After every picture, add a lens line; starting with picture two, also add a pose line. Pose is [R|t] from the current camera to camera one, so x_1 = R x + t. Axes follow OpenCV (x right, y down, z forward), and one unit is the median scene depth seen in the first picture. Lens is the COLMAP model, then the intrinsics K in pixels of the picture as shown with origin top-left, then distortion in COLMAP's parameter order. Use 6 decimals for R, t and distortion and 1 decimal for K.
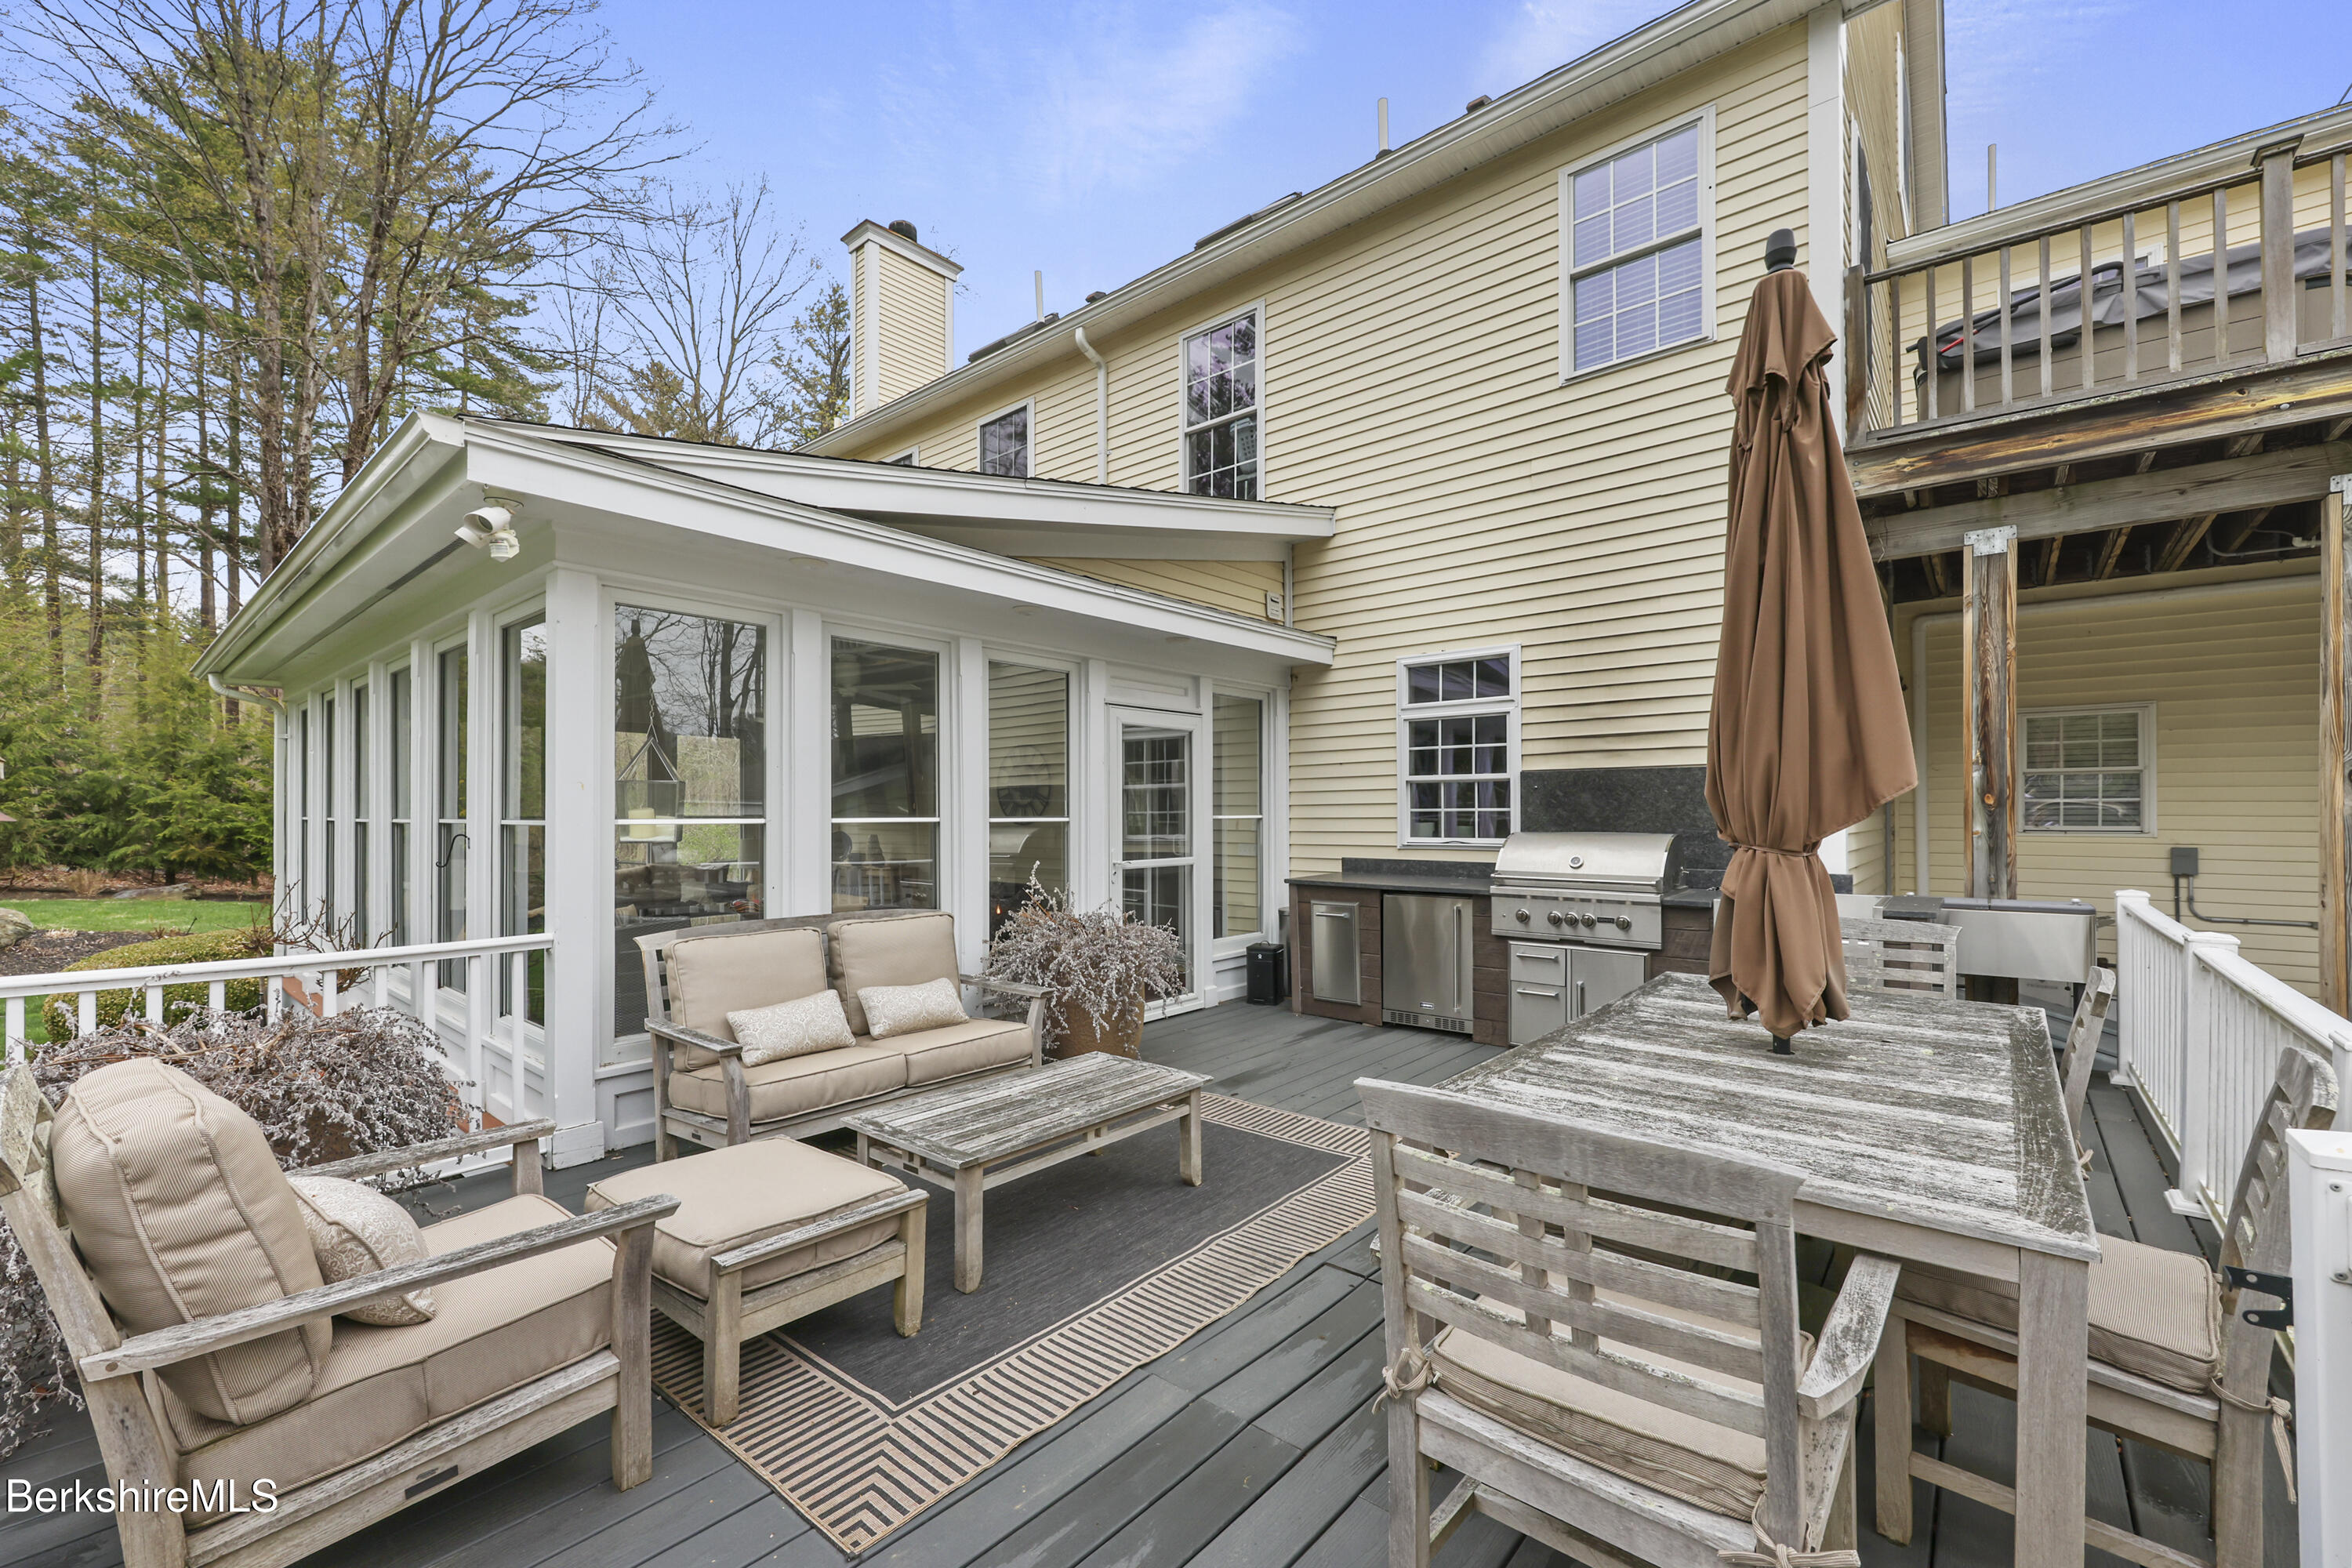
lens RADIAL K [[960.7, 0, 1177.7], [0, 960.7, 799.6], [0, 0, 1]] dist [-0.000890, 0.000292]
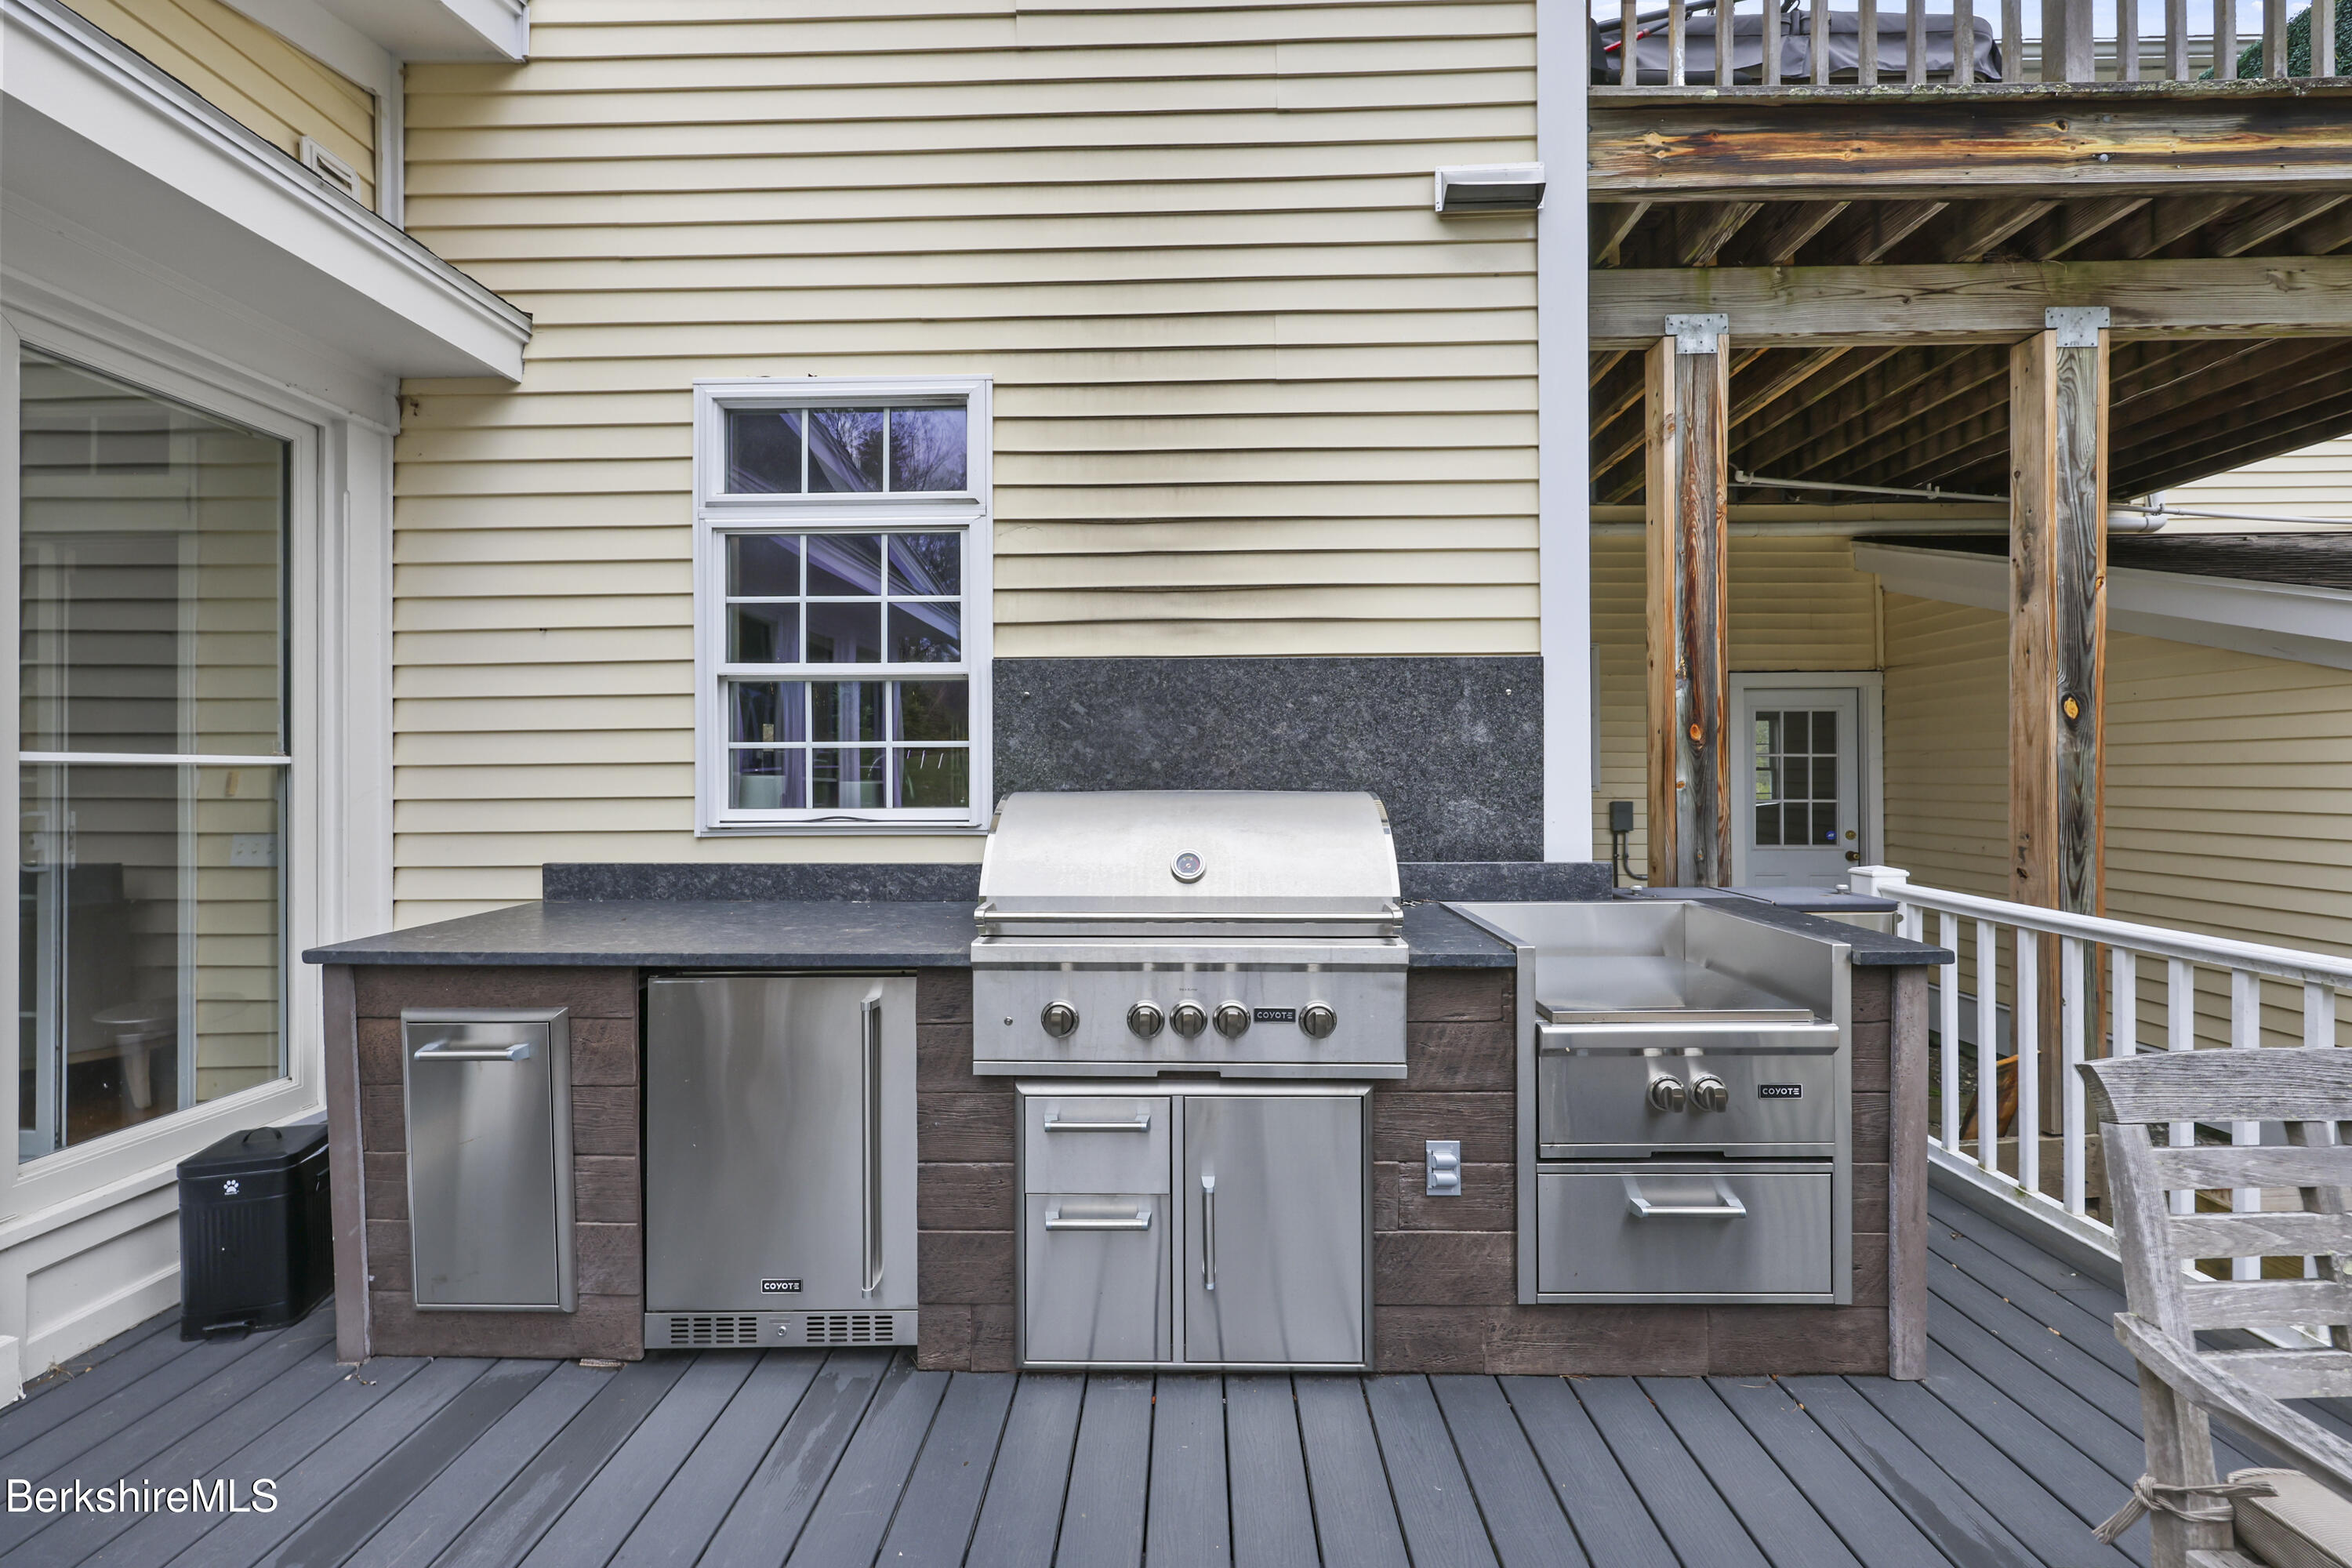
lens RADIAL K [[960.7, 0, 1178.1], [0, 960.7, 773.8], [0, 0, 1]] dist [-0.000890, 0.000292]
pose [[0.774672, 0.000779, 0.632363, 0.154064], [-0.007593, 0.999939, 0.008069, 0.022631], [-0.632318, -0.011053, 0.774630, 0.658925]]
